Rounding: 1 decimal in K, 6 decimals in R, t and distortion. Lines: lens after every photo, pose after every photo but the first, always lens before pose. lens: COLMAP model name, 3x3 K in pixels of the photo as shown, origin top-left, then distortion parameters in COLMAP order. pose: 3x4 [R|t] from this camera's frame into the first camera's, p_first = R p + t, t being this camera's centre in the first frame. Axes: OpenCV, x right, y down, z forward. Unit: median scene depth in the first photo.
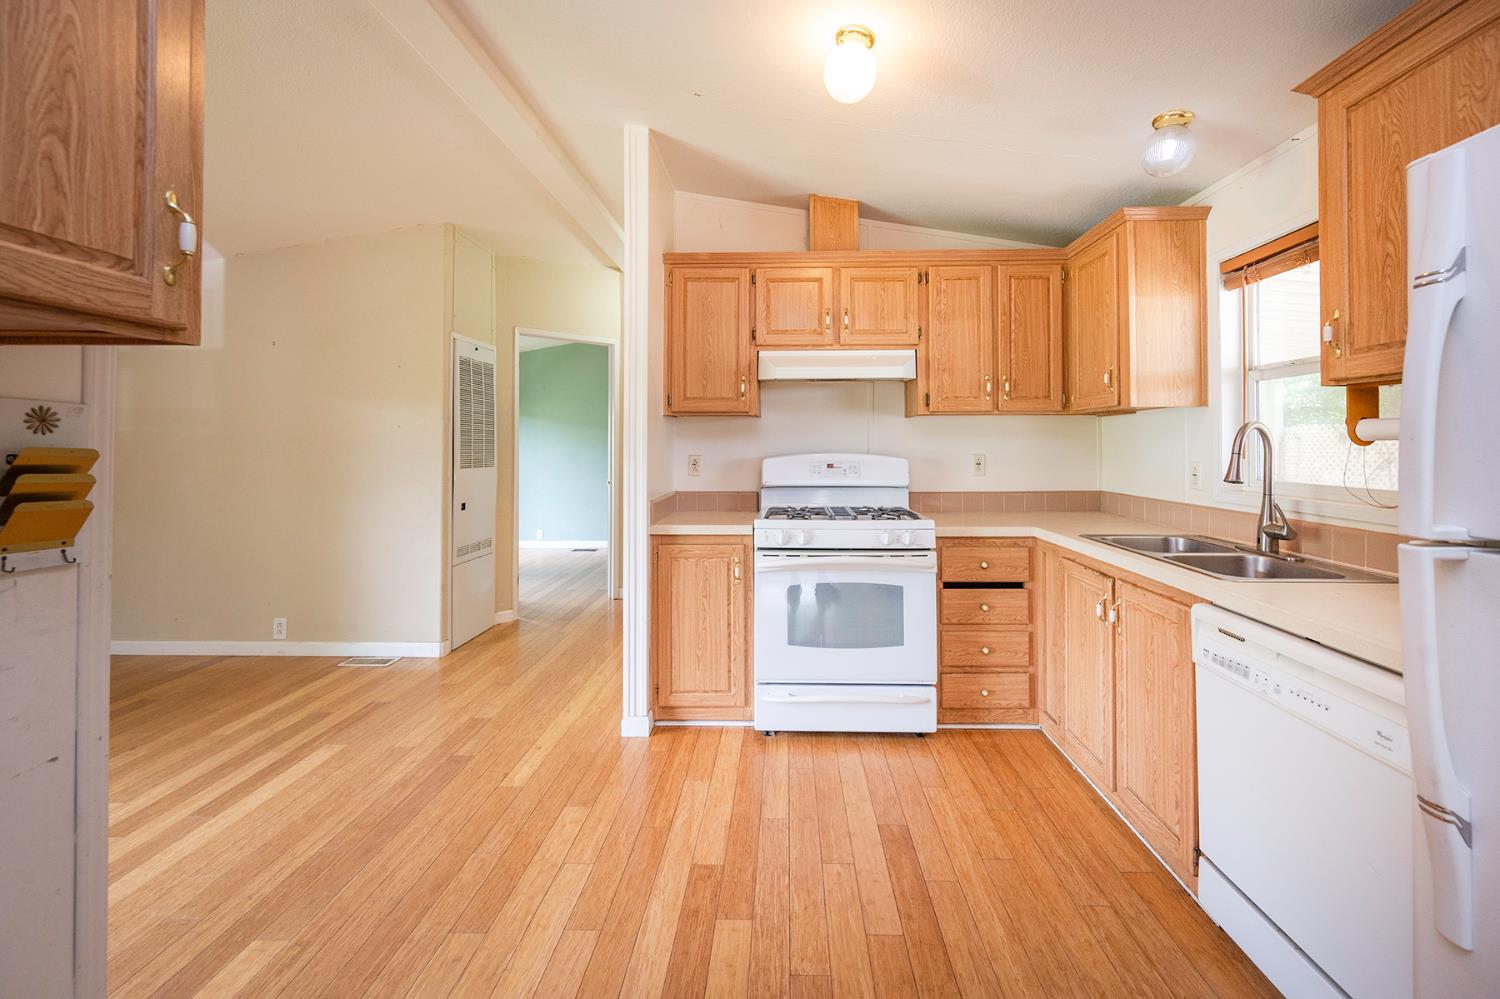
lens RADIAL K [[601.8, 0, 770.0], [0, 601.8, 440.1], [0, 0, 1]] dist [-0.001728, 0.000038]
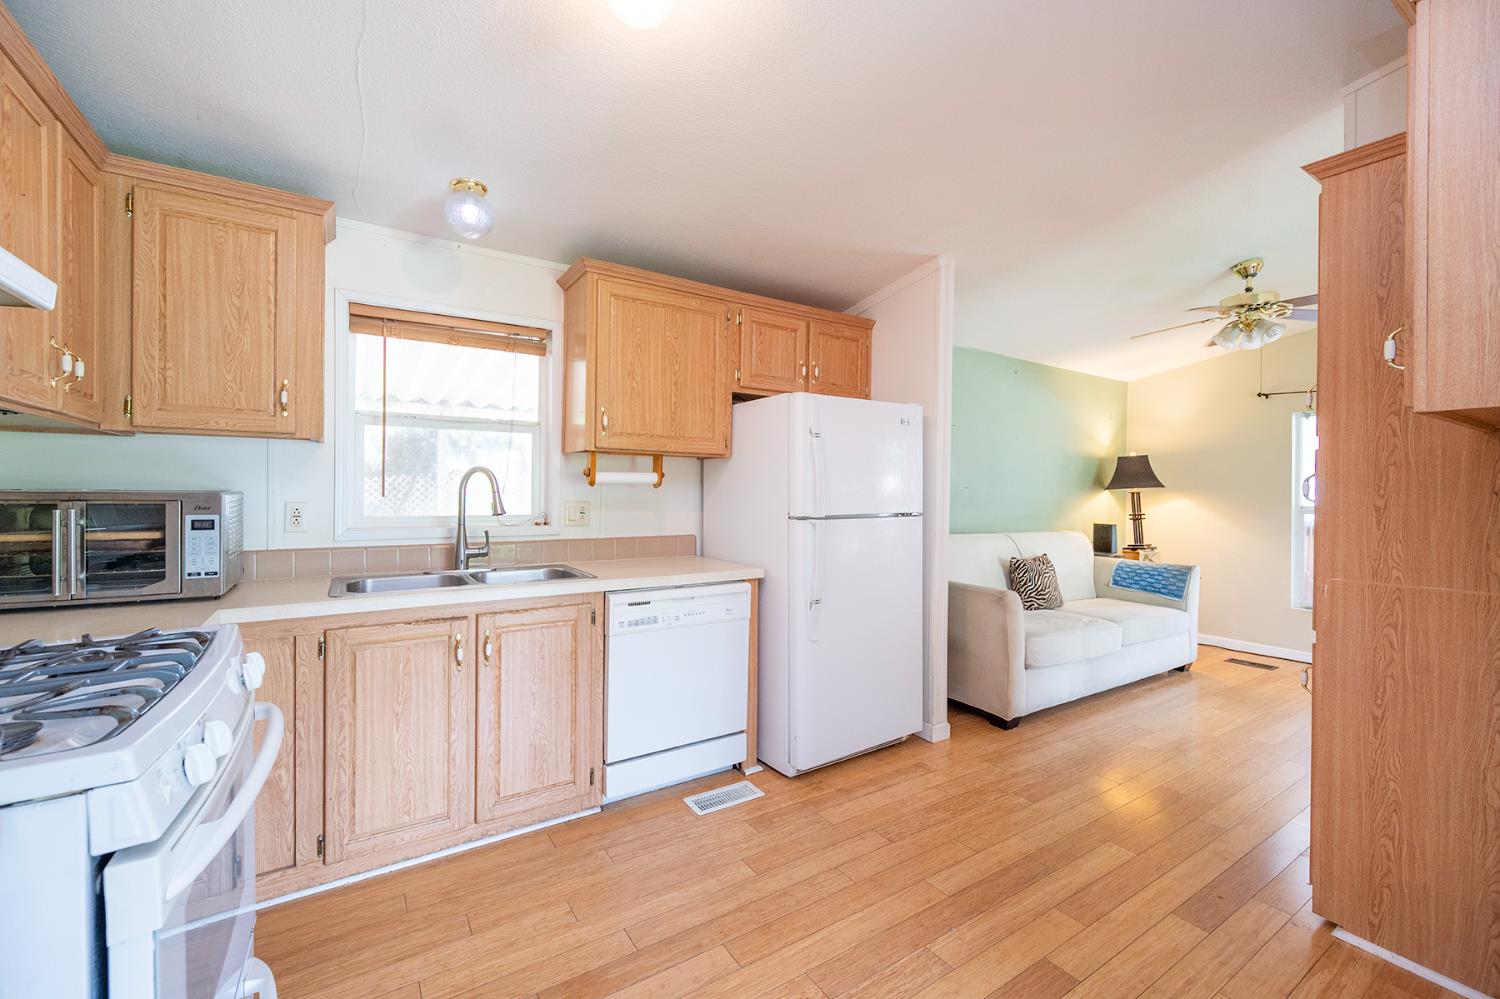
lens RADIAL K [[601.8, 0, 764.2], [0, 601.8, 492.8], [0, 0, 1]] dist [-0.001728, 0.000038]
pose [[-0.569099, -0.000182, 0.822269, -0.431292], [-0.007621, 0.999958, -0.005053, 0.018406], [-0.822234, -0.009142, -0.569076, 0.953117]]
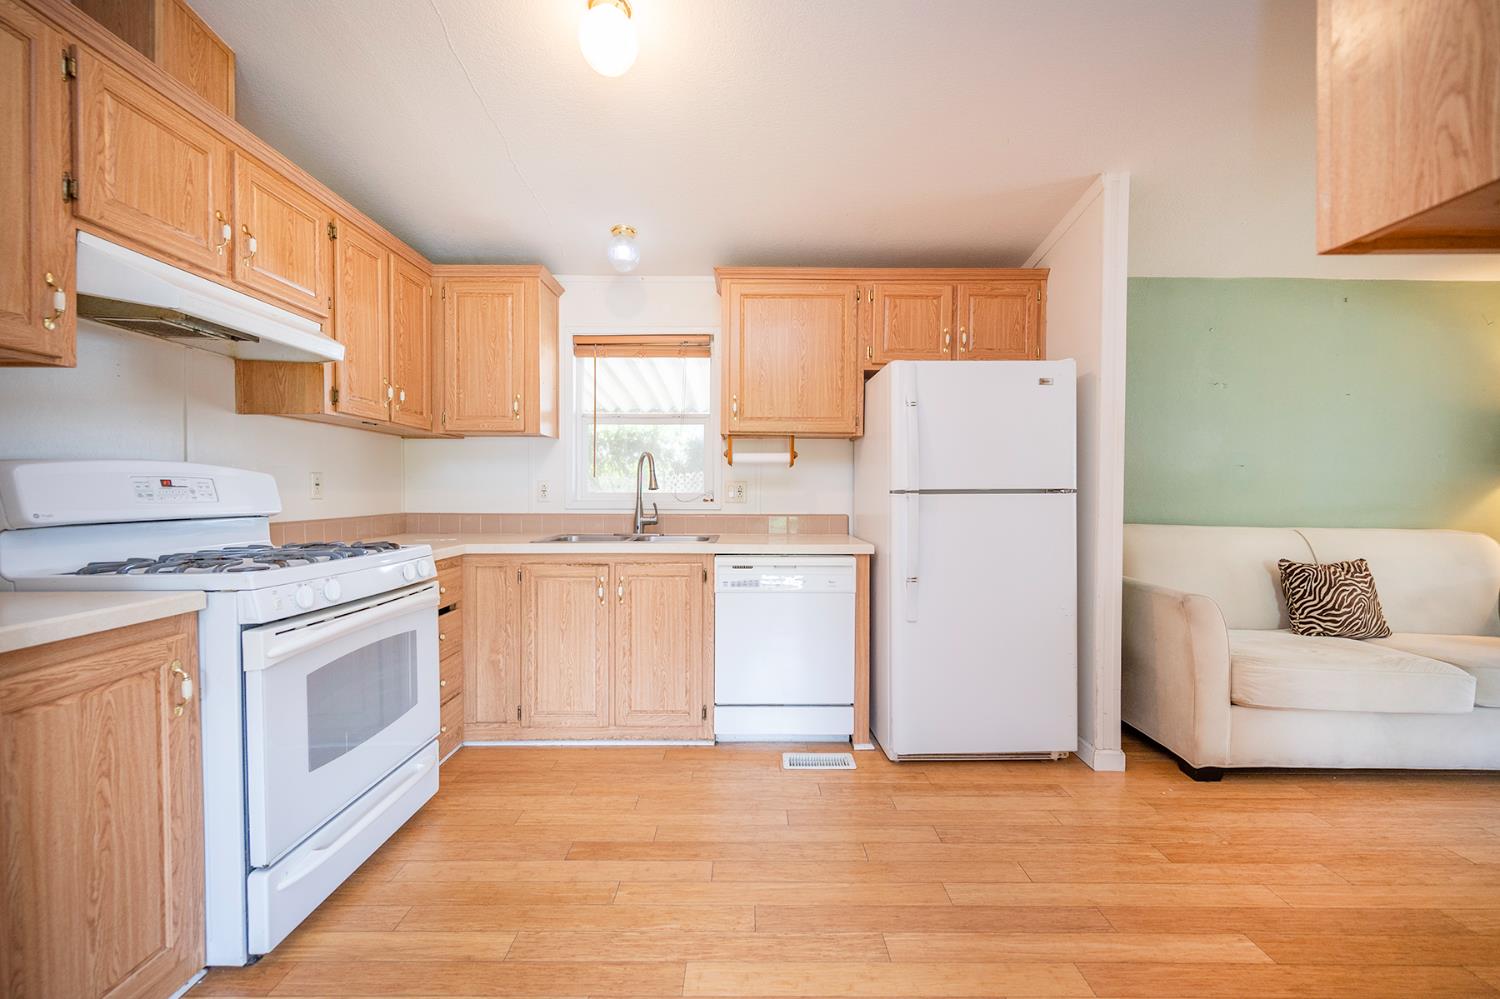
lens RADIAL K [[601.8, 0, 750.1], [0, 601.8, 494.5], [0, 0, 1]] dist [-0.001728, 0.000038]
pose [[-0.026845, 0.001470, 0.999639, -0.596035], [-0.008780, 0.999960, -0.001707, 0.062838], [-0.999601, -0.008822, -0.026831, 0.596583]]
